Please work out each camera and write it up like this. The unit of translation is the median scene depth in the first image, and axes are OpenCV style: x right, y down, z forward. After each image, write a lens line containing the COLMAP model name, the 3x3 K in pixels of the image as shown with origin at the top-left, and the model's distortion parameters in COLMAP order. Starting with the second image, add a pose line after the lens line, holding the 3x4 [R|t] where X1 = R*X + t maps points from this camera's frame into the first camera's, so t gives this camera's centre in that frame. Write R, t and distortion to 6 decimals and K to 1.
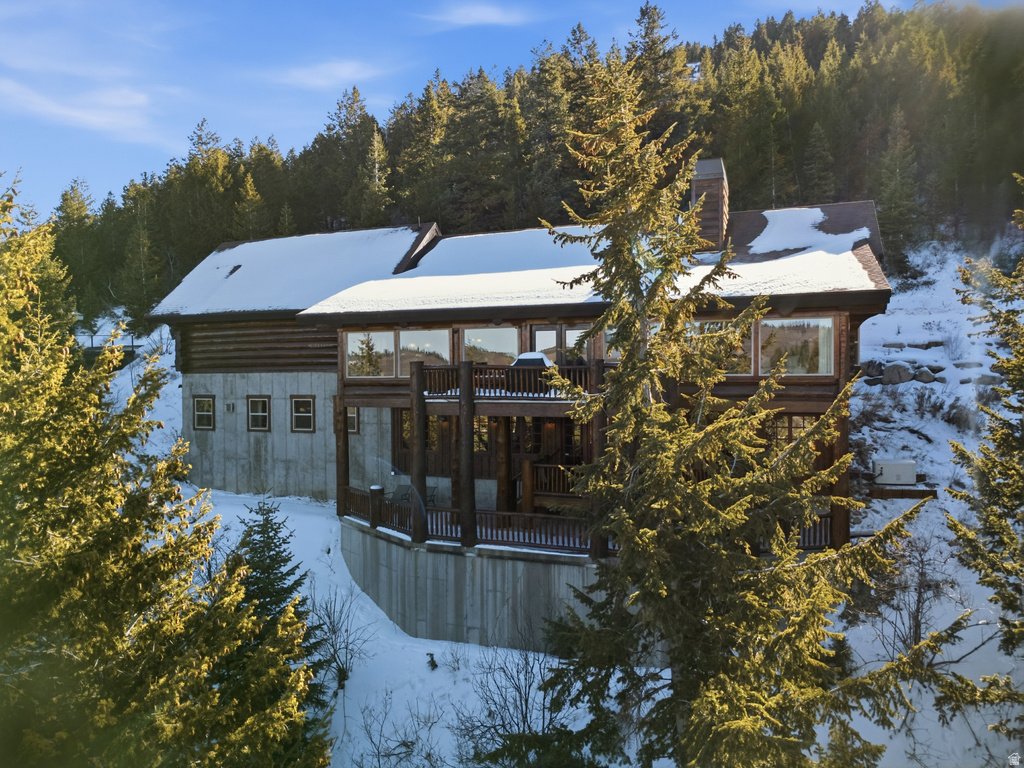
lens RADIAL K [[717.0, 0, 511.7], [0, 717.0, 385.6], [0, 0, 1]] dist [0.003667, 0.000957]
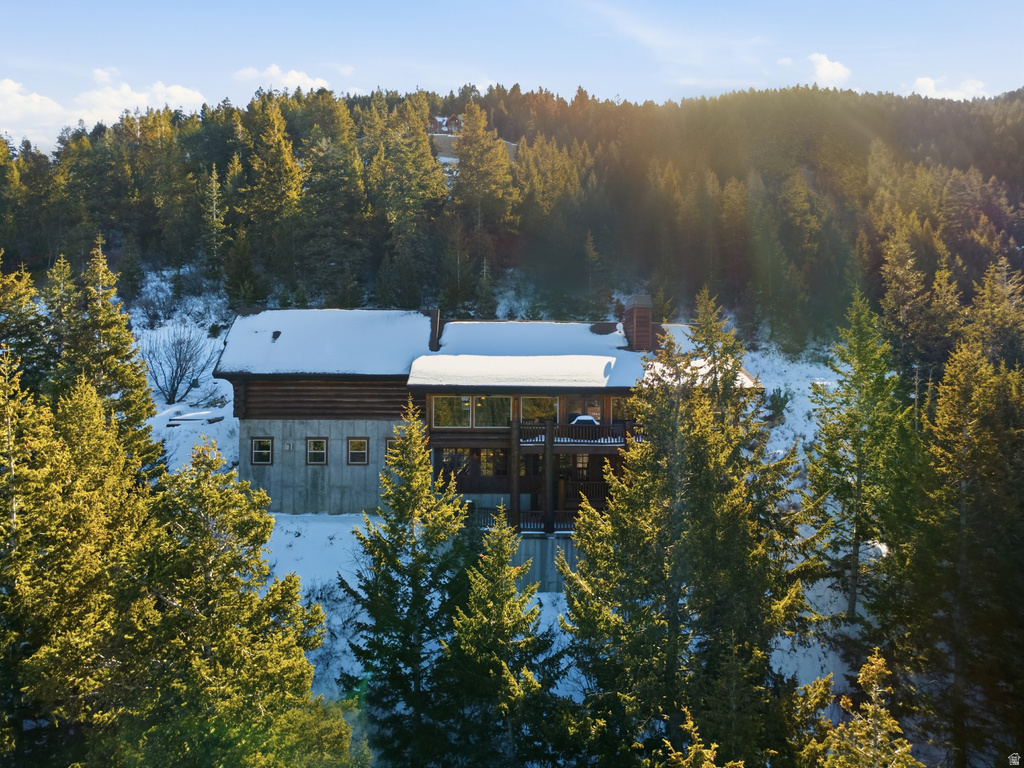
lens RADIAL K [[717.0, 0, 512.0], [0, 717.0, 385.0], [0, 0, 1]] dist [0.003667, 0.000957]
pose [[0.916386, 0.018673, 0.399861, -0.550005], [-0.008658, 0.999602, -0.026837, -0.048904], [-0.400203, 0.021131, 0.916183, -0.330918]]
